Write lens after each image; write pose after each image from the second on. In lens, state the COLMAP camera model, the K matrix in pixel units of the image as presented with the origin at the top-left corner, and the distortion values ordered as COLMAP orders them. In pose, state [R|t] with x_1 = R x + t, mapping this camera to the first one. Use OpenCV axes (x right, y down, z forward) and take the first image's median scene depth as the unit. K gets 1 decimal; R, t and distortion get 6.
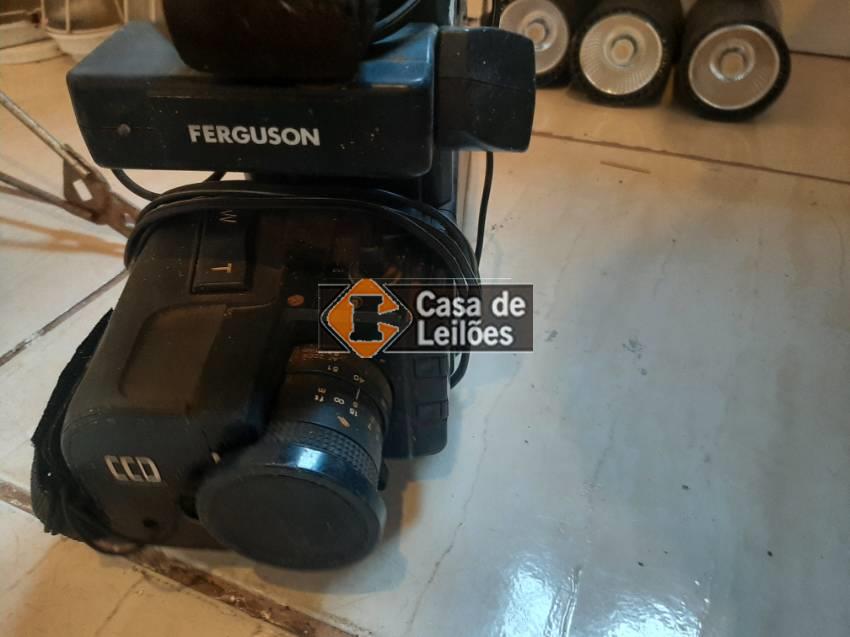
lens RADIAL K [[640.0, 0, 425.0], [0, 640.0, 318.5], [0, 0, 1]] dist [-0.006362, 0.002725]
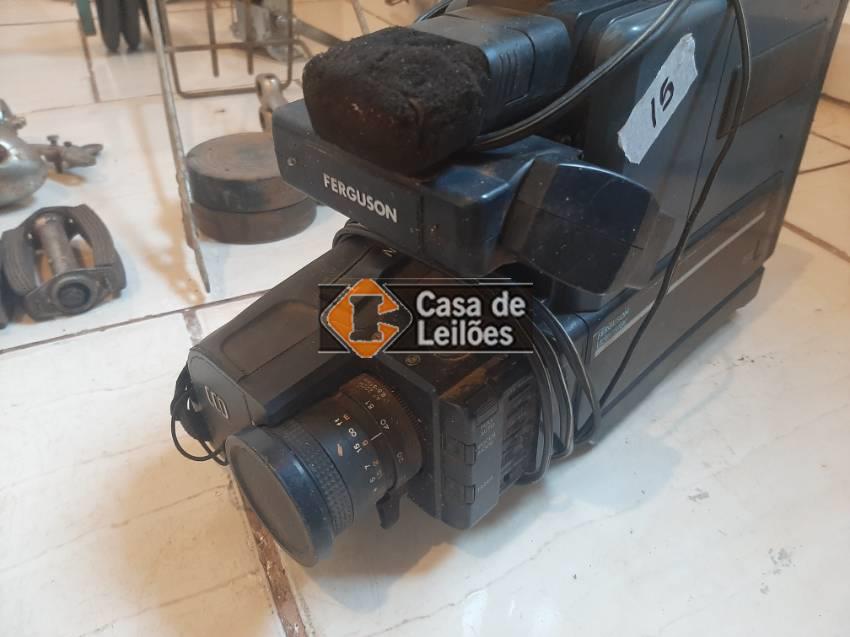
lens RADIAL K [[640.0, 0, 425.0], [0, 640.0, 318.5], [0, 0, 1]] dist [-0.006362, 0.002725]
pose [[0.774171, 0.399264, -0.491169, 0.393833], [-0.415959, 0.905797, 0.080682, -0.177958], [0.477113, 0.141844, 0.867320, 0.041210]]
